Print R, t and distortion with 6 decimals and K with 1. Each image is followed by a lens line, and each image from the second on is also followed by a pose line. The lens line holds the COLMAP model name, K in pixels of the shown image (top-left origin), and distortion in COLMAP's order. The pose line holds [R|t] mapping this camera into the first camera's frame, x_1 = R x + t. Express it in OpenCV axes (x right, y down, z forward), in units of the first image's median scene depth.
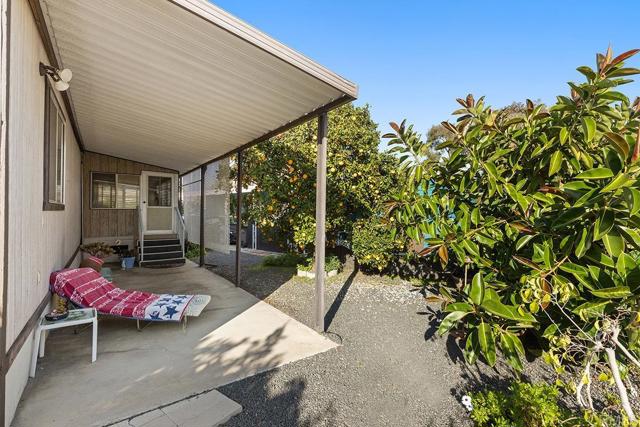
lens RADIAL K [[284.6, 0, 320.2], [0, 284.6, 214.7], [0, 0, 1]] dist [0.009730, -0.000197]
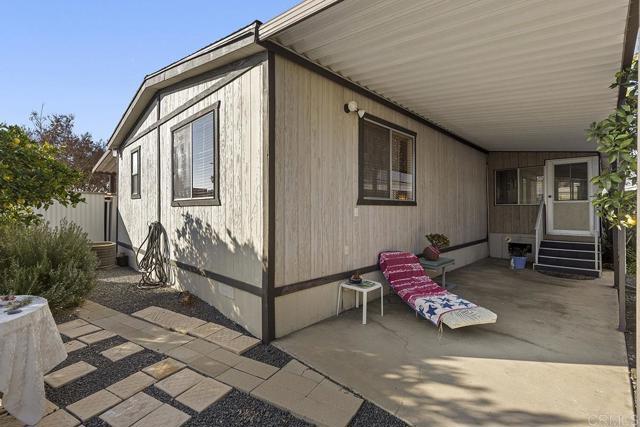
lens RADIAL K [[284.6, 0, 321.3], [0, 284.6, 210.5], [0, 0, 1]] dist [0.009730, -0.000197]
pose [[0.162942, -0.006937, -0.986611, 0.331438], [-0.003685, 0.999964, -0.007640, 0.020251], [0.986629, 0.004881, 0.162911, 0.489091]]
